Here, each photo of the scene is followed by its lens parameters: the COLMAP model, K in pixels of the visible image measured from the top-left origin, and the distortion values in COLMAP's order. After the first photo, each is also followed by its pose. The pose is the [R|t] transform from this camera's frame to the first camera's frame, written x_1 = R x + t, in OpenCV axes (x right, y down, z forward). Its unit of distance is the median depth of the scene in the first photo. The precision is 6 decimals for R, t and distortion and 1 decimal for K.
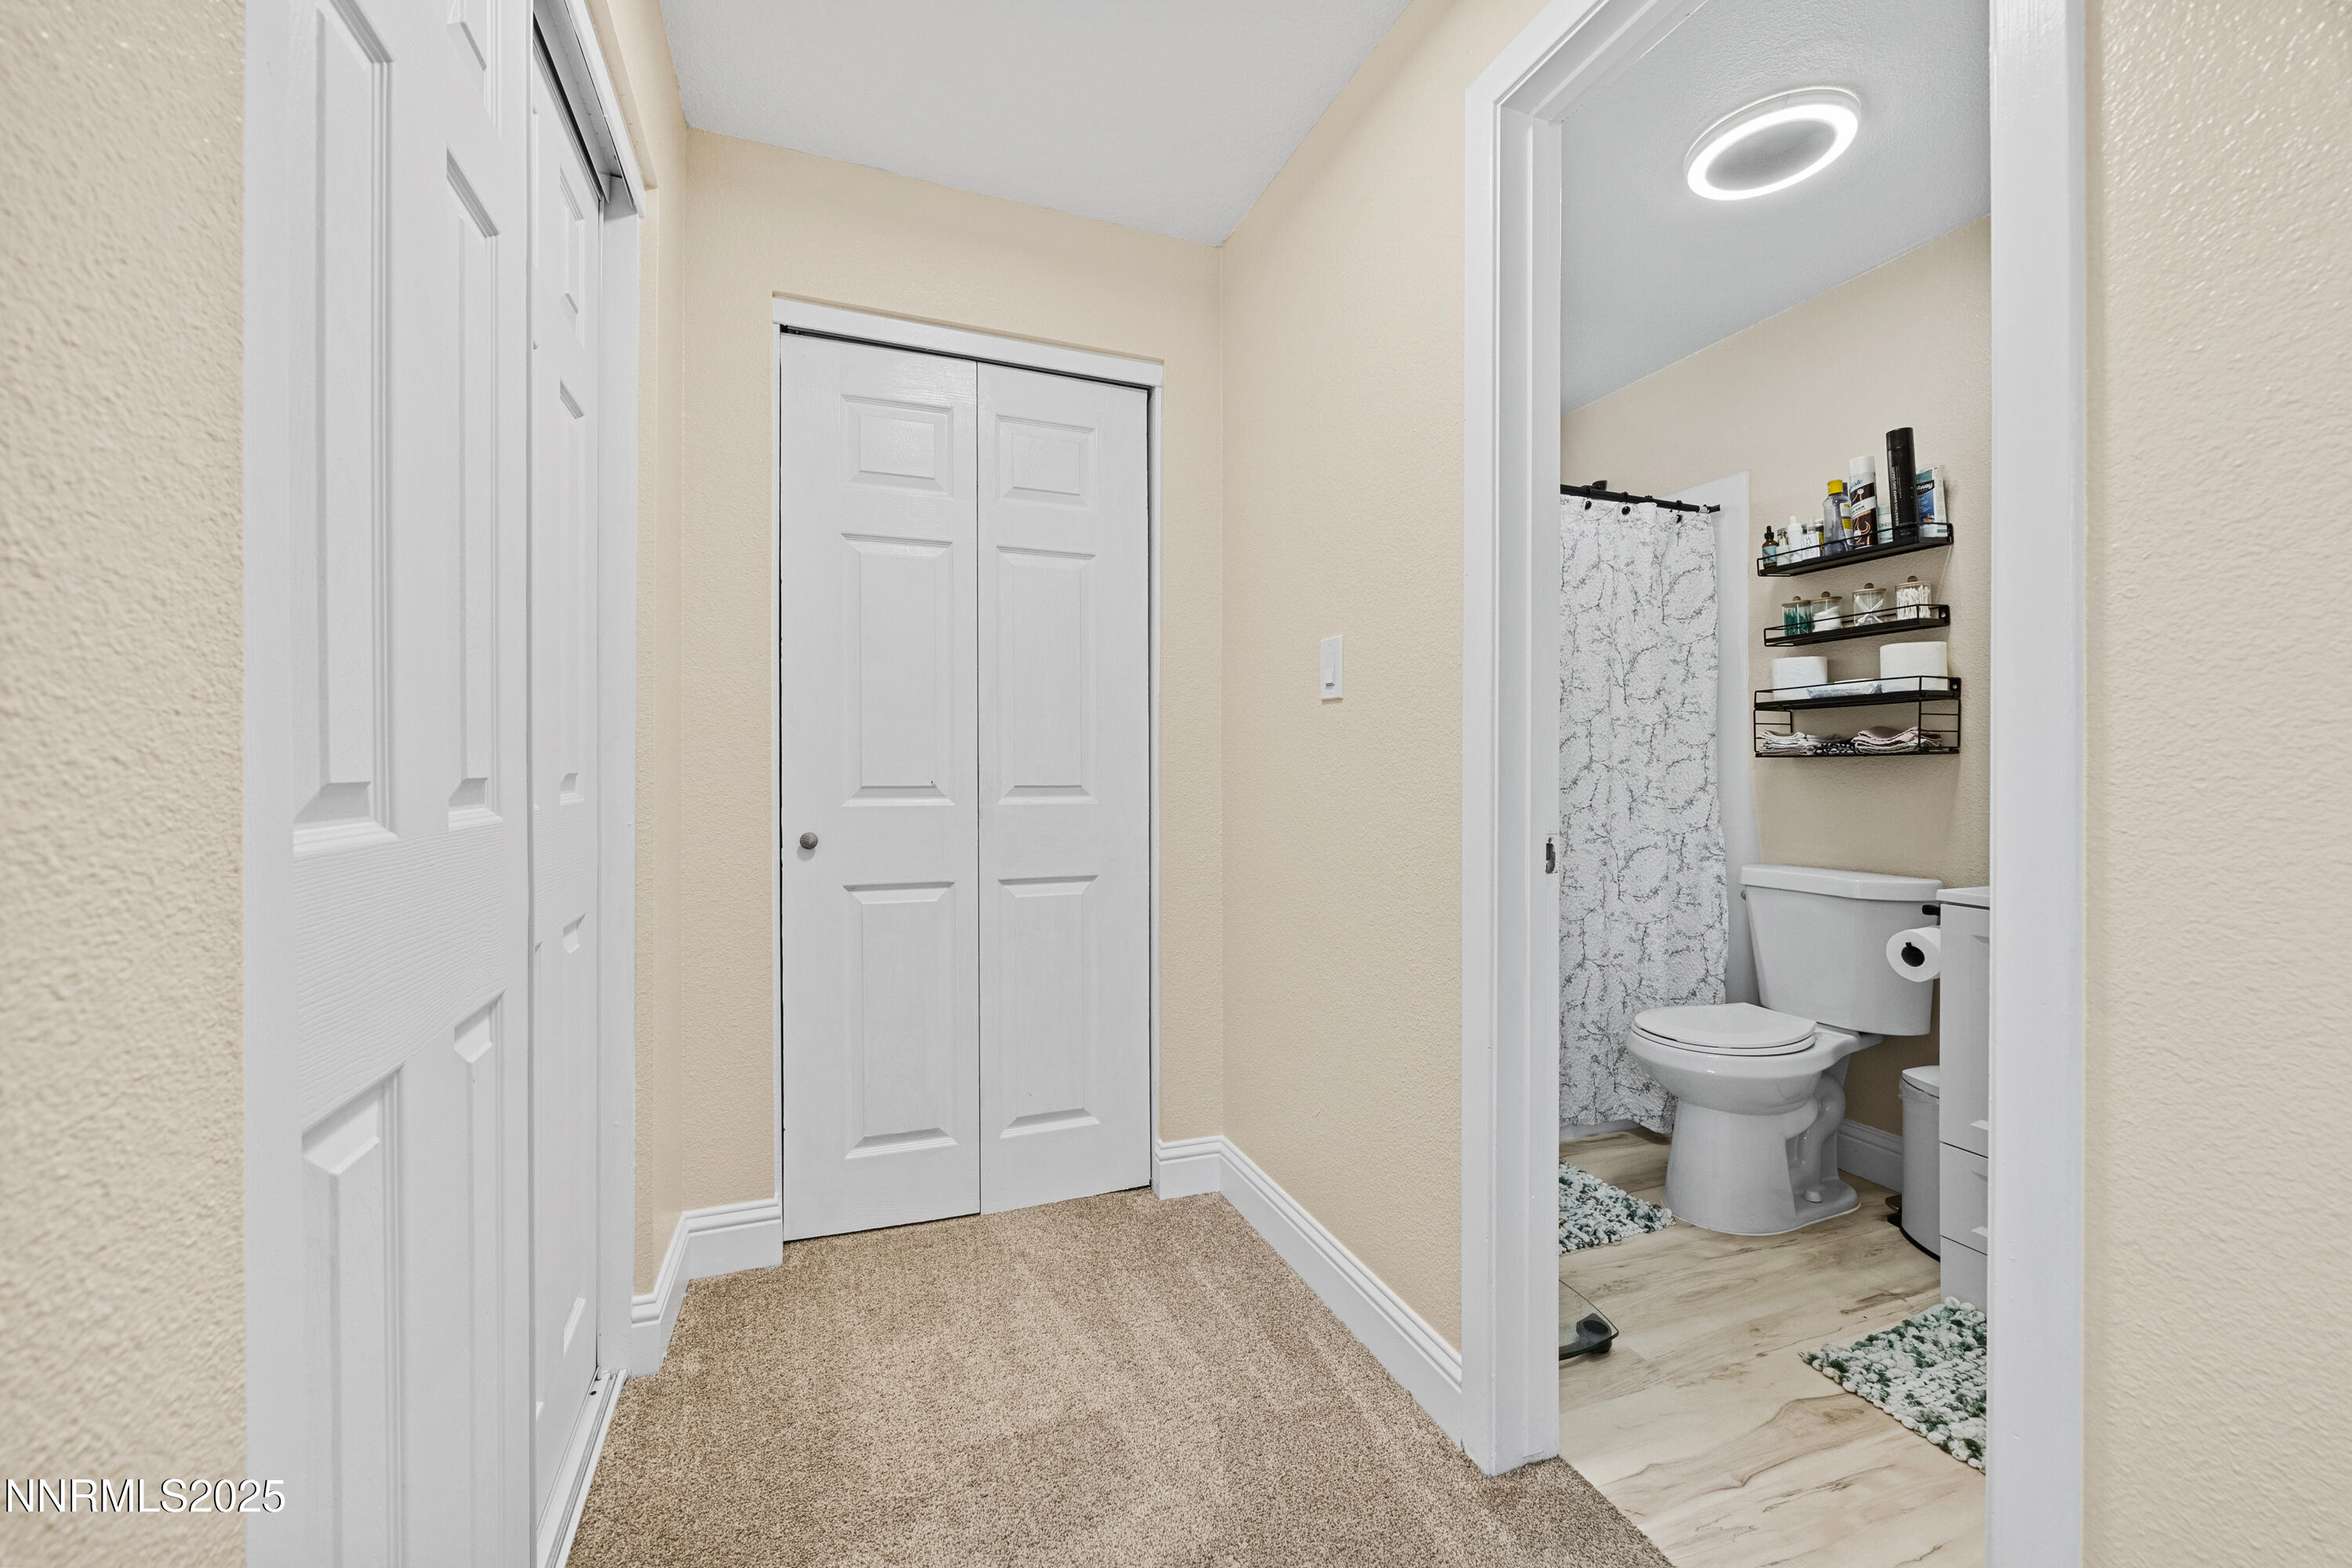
lens RADIAL K [[905.5, 0, 1169.0], [0, 905.5, 753.6], [0, 0, 1]] dist [-0.001954, -0.000021]
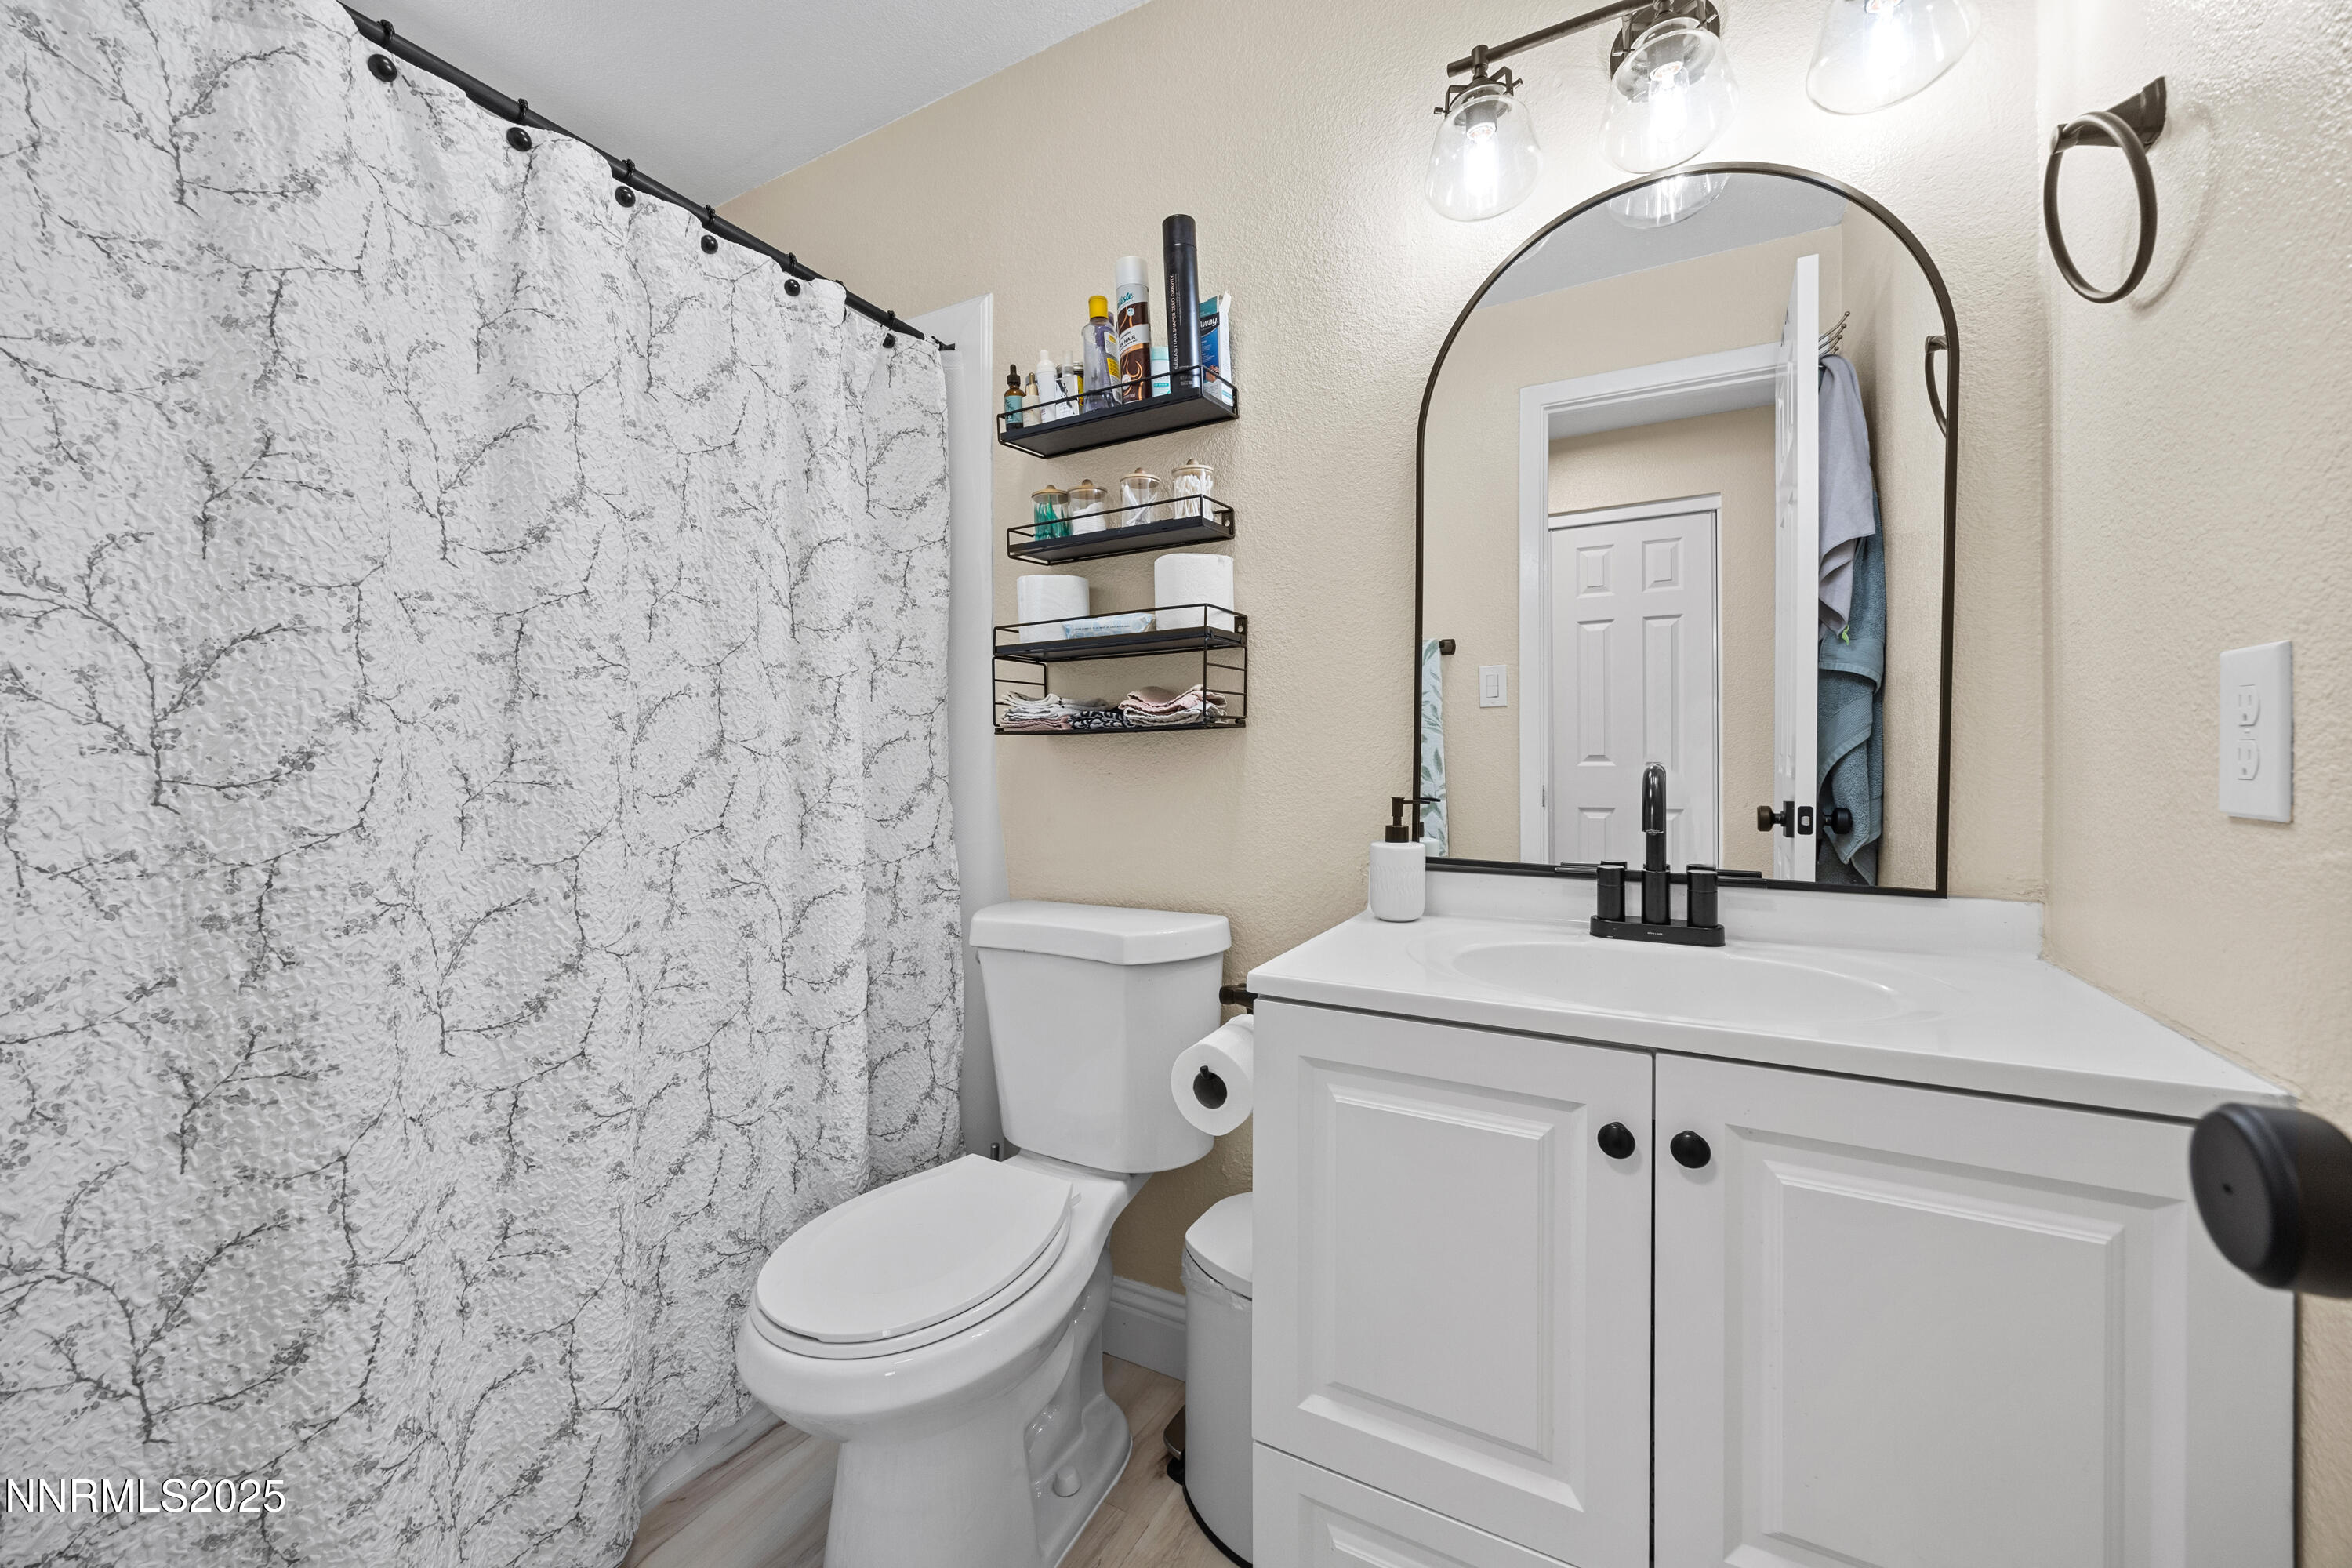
lens RADIAL K [[905.5, 0, 1169.0], [0, 905.5, 753.6], [0, 0, 1]] dist [-0.001954, -0.000021]
pose [[0.763071, -0.008403, 0.646260, 0.340116], [0.001013, 0.999930, 0.011805, 0.010145], [-0.646313, -0.008354, 0.763026, 0.452143]]
